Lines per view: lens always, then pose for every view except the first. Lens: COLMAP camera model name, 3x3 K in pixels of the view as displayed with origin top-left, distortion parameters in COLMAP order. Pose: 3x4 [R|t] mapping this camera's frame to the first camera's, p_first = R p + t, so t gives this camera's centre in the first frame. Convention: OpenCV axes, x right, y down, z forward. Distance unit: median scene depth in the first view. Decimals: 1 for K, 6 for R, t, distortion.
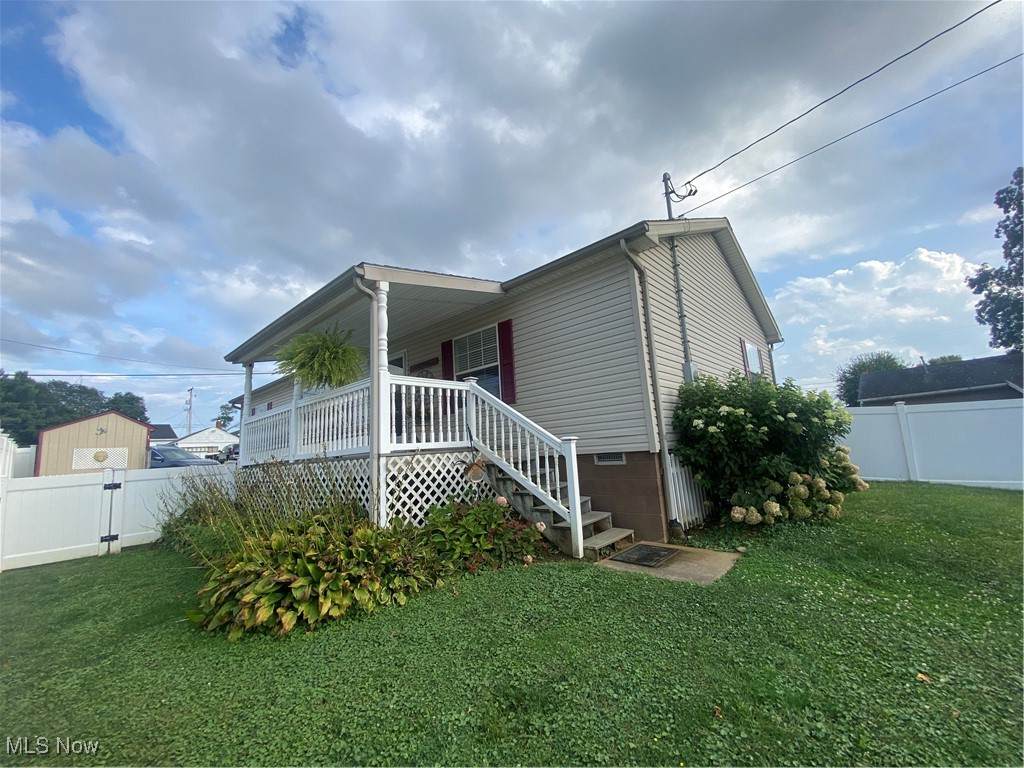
lens RADIAL K [[414.8, 0, 514.9], [0, 414.8, 383.3], [0, 0, 1]] dist [0.028273, -0.024101]
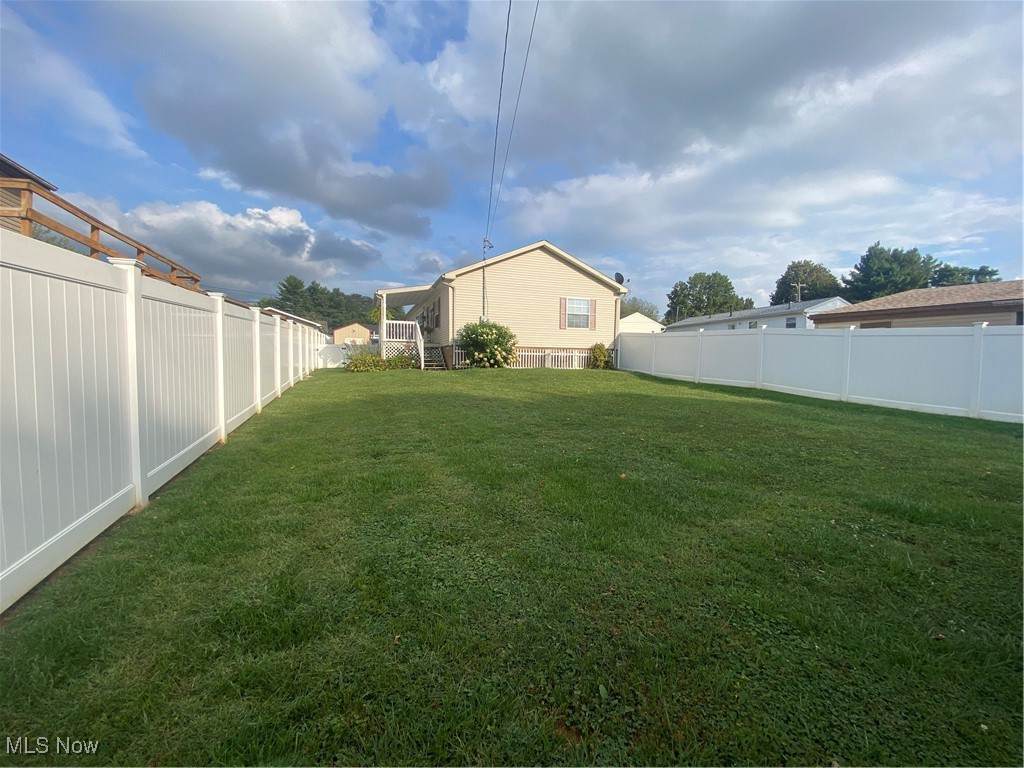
lens RADIAL K [[411.0, 0, 512.0], [0, 411.0, 384.0], [0, 0, 1]] dist [0.033309, -0.032332]
pose [[0.882437, 0.094118, -0.460919, 2.438466], [0.011405, 0.975213, 0.220972, -0.268305], [0.470292, -0.200251, 0.859491, -1.757139]]
